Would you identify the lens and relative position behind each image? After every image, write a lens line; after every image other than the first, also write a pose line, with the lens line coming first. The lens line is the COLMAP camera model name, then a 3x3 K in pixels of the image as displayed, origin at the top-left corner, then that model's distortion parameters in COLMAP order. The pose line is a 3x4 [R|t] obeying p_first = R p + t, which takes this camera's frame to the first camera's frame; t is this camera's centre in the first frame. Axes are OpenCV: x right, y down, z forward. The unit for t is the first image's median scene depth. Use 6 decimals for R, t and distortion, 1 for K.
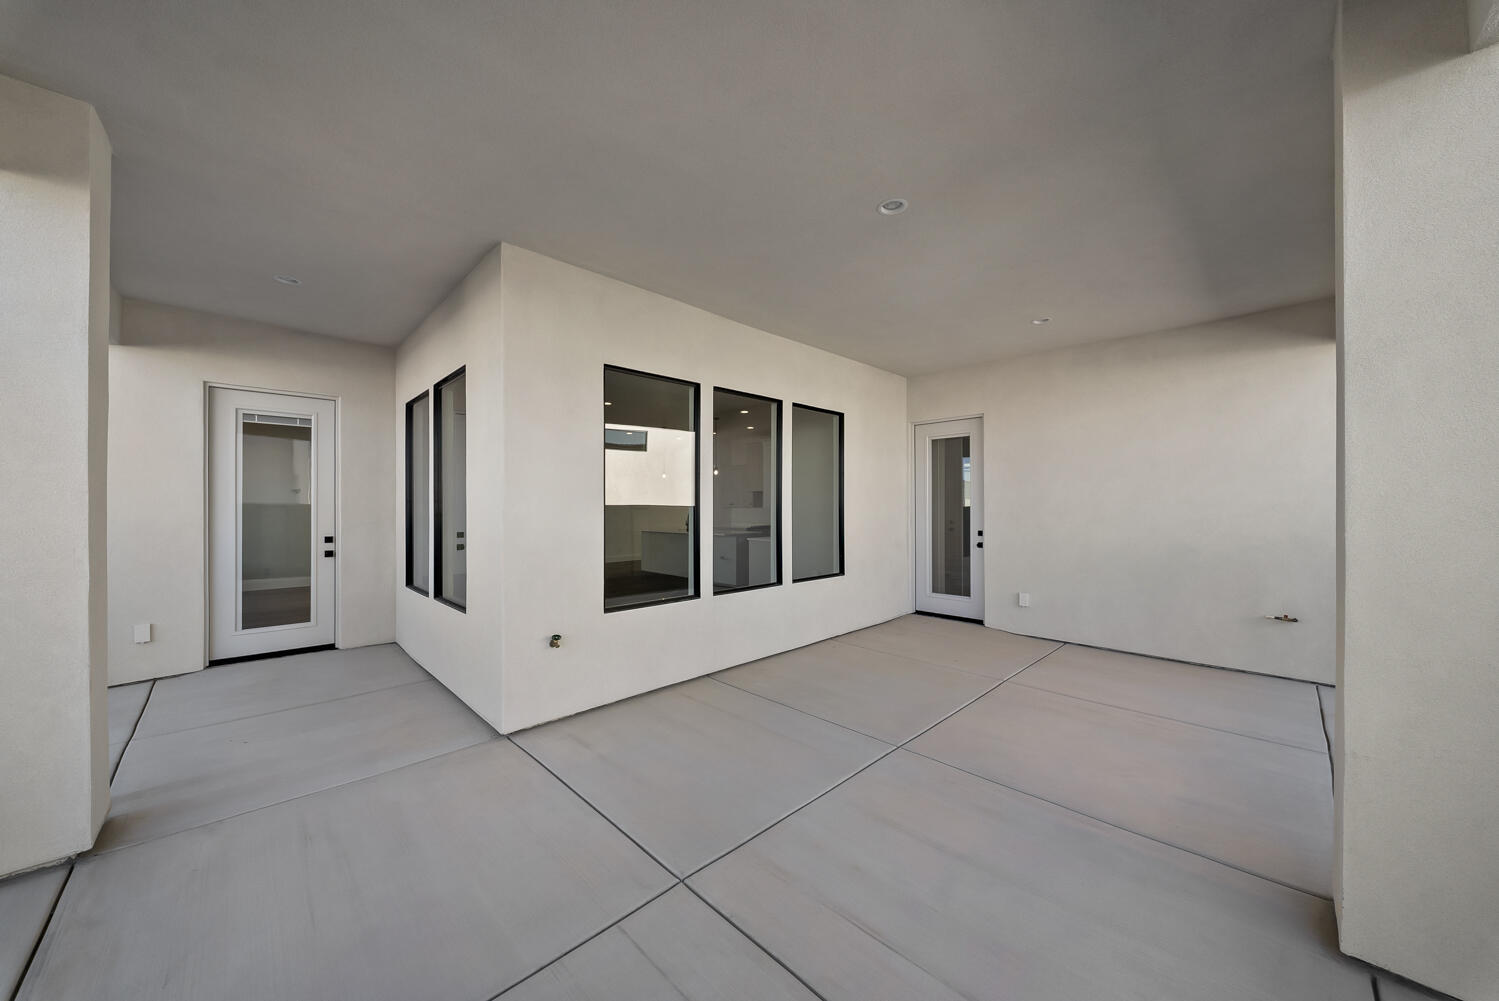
lens RADIAL K [[527.8, 0, 754.7], [0, 527.8, 506.4], [0, 0, 1]] dist [0.000721, -0.001233]
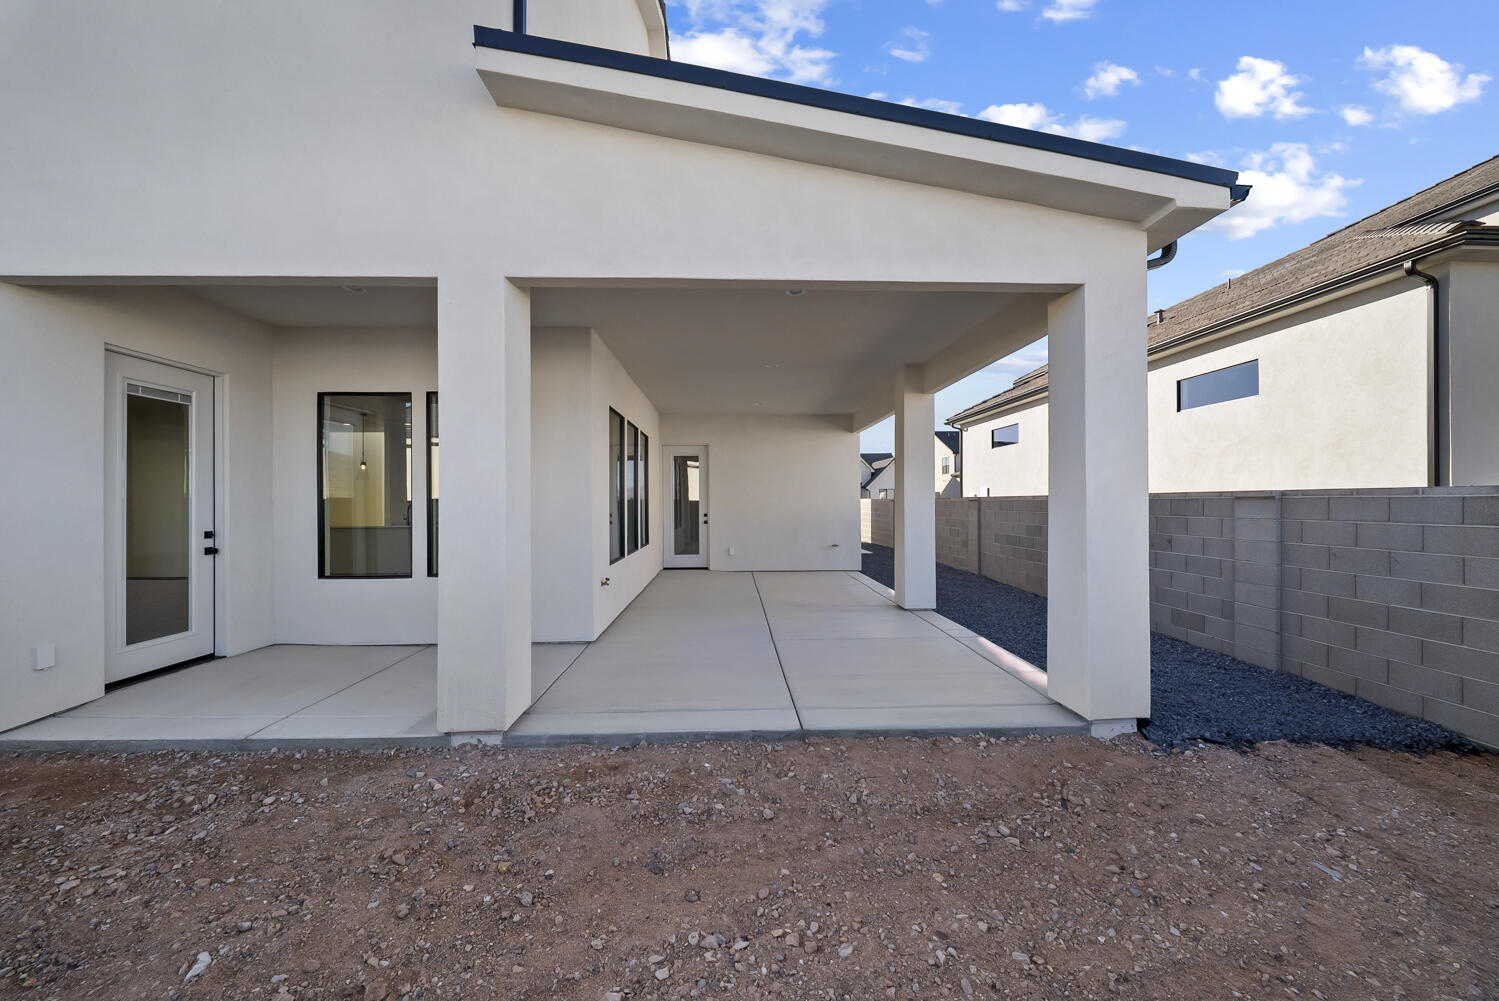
lens RADIAL K [[527.8, 0, 750.2], [0, 527.8, 500.9], [0, 0, 1]] dist [0.000721, -0.001233]
pose [[0.665228, -0.000919, 0.746640, -0.856998], [0.003644, 0.999991, -0.002015, 0.011457], [-0.746632, 0.004061, 0.665225, -0.254236]]
